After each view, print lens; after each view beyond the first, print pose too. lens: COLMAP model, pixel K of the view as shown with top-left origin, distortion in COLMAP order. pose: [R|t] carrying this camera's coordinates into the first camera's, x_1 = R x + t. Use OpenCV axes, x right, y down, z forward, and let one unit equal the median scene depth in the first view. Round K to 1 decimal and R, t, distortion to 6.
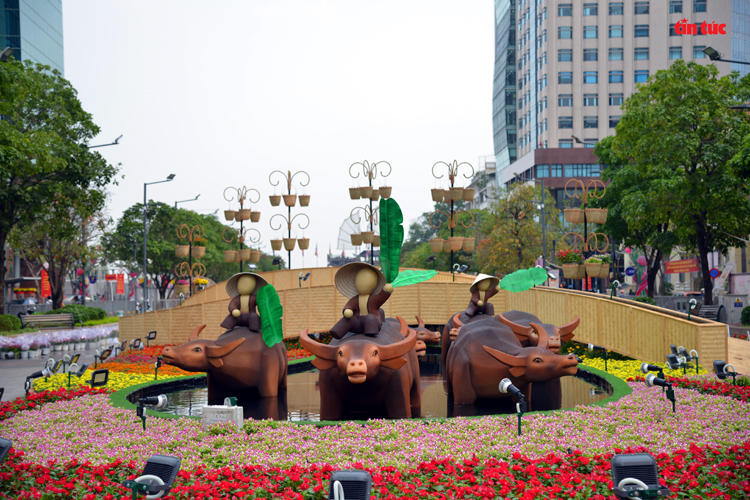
lens RADIAL K [[1123.8, 0, 375.1], [0, 1123.8, 250.4], [0, 0, 1]] dist [-0.015485, 0.000000]
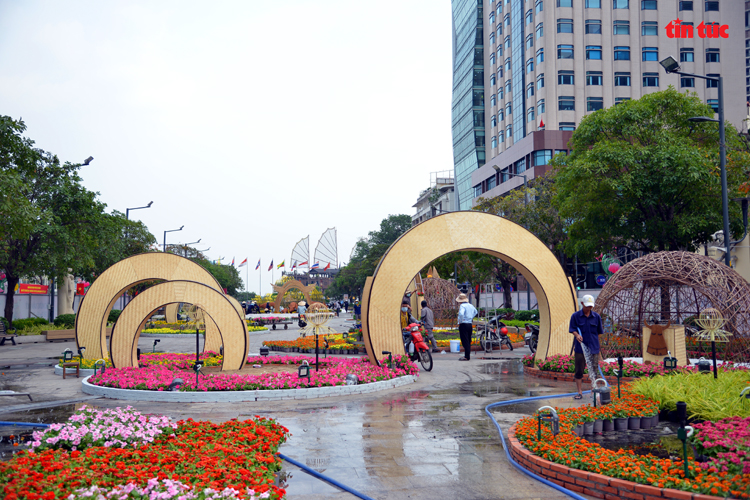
lens RADIAL K [[737.0, 0, 374.6], [0, 737.0, 250.6], [0, 0, 1]] dist [-0.013323, 0.000000]
pose [[0.996858, 0.007027, 0.078895, -0.017987], [-0.004516, 0.999479, -0.031960, 0.015679], [-0.079078, 0.031503, 0.996370, 0.457054]]
